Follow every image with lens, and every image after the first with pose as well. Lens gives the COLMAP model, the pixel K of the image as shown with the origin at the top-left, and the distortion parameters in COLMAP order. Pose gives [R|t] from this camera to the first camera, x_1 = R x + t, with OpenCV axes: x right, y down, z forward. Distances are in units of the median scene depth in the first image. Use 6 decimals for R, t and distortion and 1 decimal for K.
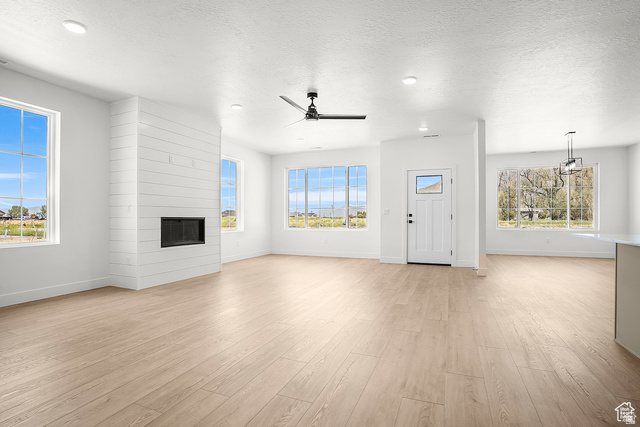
lens RADIAL K [[318.7, 0, 314.9], [0, 318.7, 209.5], [0, 0, 1]] dist [-0.023548, 0.000711]
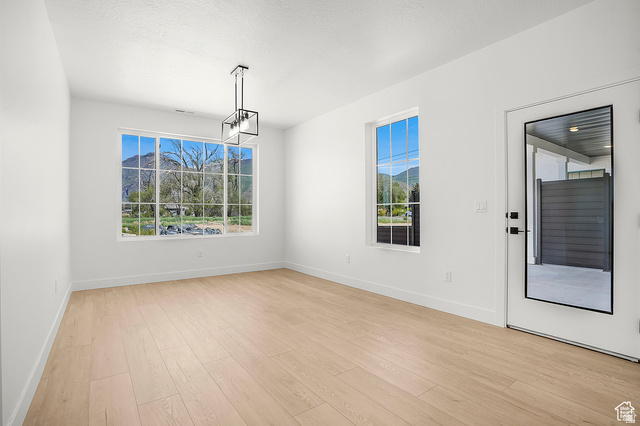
lens RADIAL K [[318.7, 0, 317.1], [0, 318.7, 209.0], [0, 0, 1]] dist [-0.023548, 0.000711]
pose [[0.529250, -0.012784, 0.848369, 0.342206], [0.007602, 0.999918, 0.010325, 0.000324], [-0.848432, 0.000985, 0.529304, 0.490002]]
